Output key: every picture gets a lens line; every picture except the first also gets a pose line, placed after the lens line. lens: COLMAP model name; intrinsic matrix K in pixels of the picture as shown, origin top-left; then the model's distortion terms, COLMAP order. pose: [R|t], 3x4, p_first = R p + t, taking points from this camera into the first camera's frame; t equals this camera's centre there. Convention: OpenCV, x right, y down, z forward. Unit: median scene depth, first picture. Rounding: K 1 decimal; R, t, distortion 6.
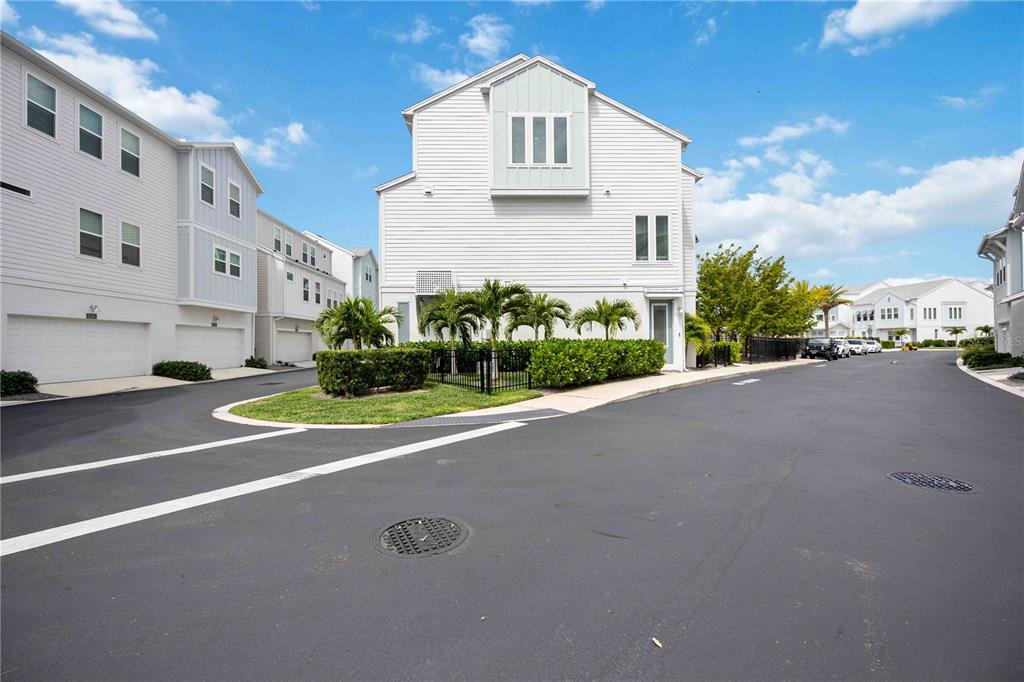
lens RADIAL K [[409.0, 0, 512.0], [0, 409.0, 341.0], [0, 0, 1]] dist [0.001225, 0.000196]
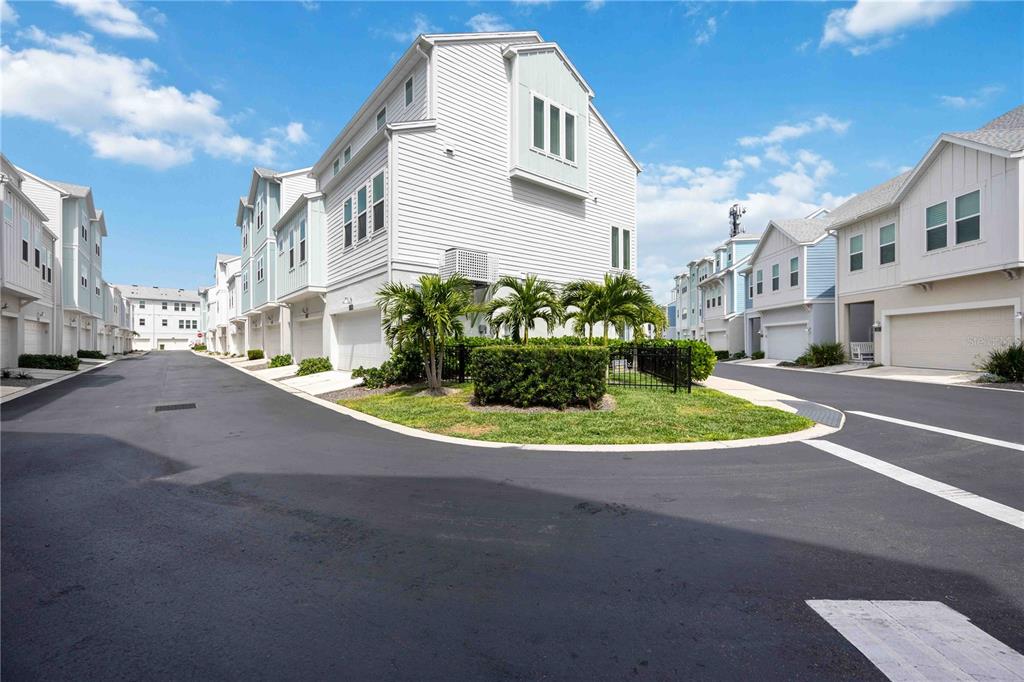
lens RADIAL K [[409.0, 0, 512.0], [0, 409.0, 341.0], [0, 0, 1]] dist [0.001225, 0.000196]
pose [[0.801971, 0.009945, 0.597281, -0.581747], [-0.012116, 0.999927, -0.000381, 0.008537], [-0.597240, -0.006931, 0.802032, 0.279563]]
